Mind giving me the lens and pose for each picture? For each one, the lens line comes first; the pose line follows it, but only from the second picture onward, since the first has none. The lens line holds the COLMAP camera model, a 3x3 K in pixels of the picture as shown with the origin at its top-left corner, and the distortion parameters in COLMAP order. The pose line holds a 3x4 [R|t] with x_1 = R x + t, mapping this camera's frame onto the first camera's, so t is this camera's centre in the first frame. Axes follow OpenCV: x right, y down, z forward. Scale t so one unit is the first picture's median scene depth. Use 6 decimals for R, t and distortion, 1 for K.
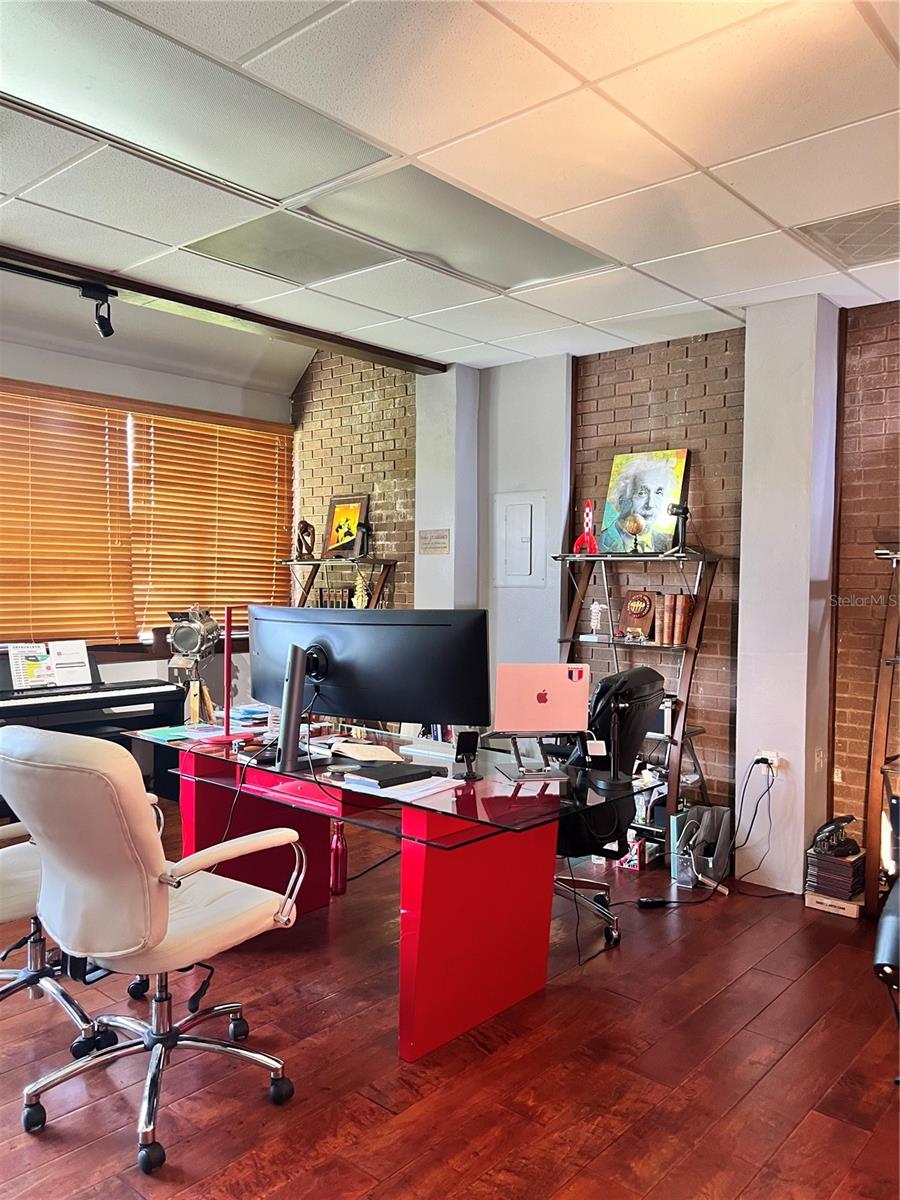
lens RADIAL K [[901.1, 0, 454.8], [0, 901.1, 598.0], [0, 0, 1]] dist [-0.010910, -0.015916]
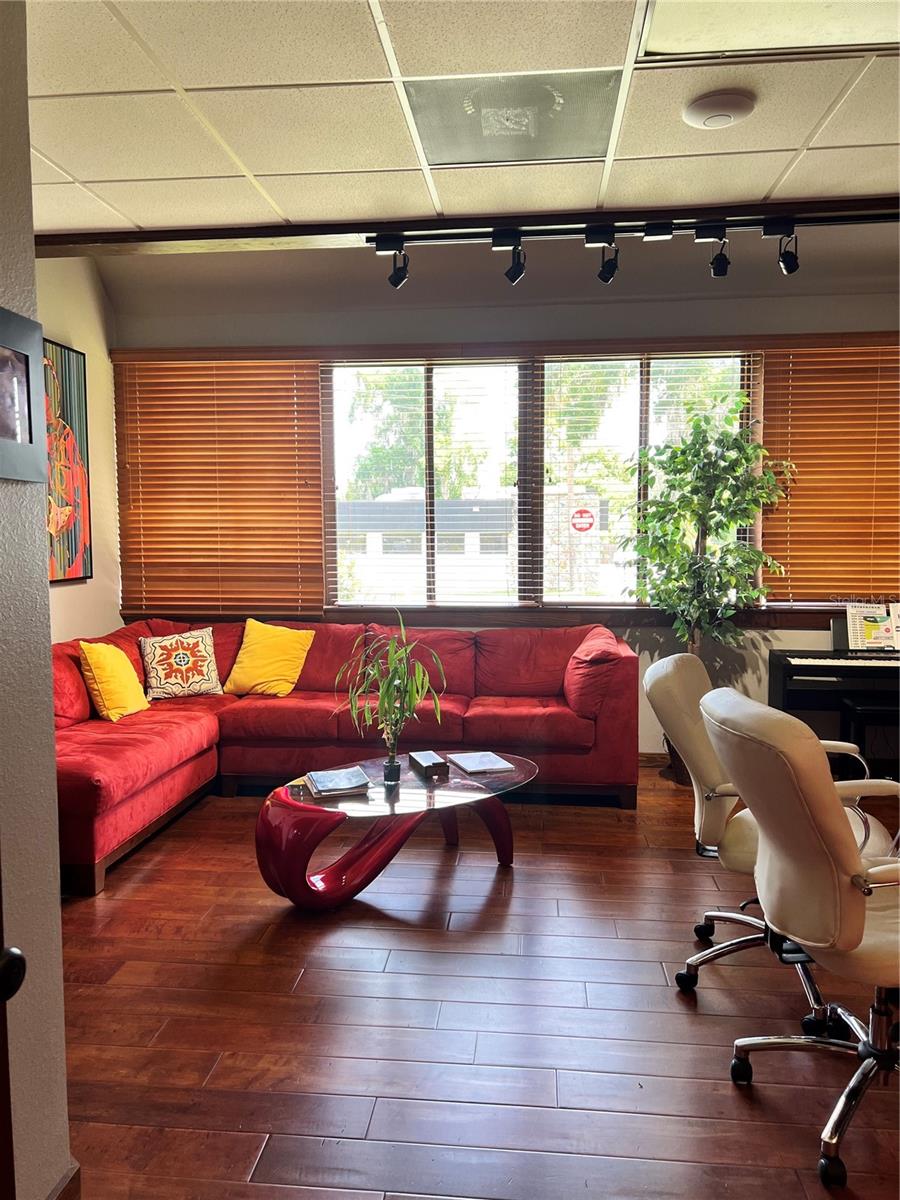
lens RADIAL K [[901.1, 0, 448.3], [0, 901.1, 601.9], [0, 0, 1]] dist [-0.010910, -0.015916]
pose [[0.586274, 0.068333, -0.807226, 0.113031], [-0.026220, 0.997515, 0.065399, -0.007661], [0.809688, -0.017176, 0.586609, 0.133543]]
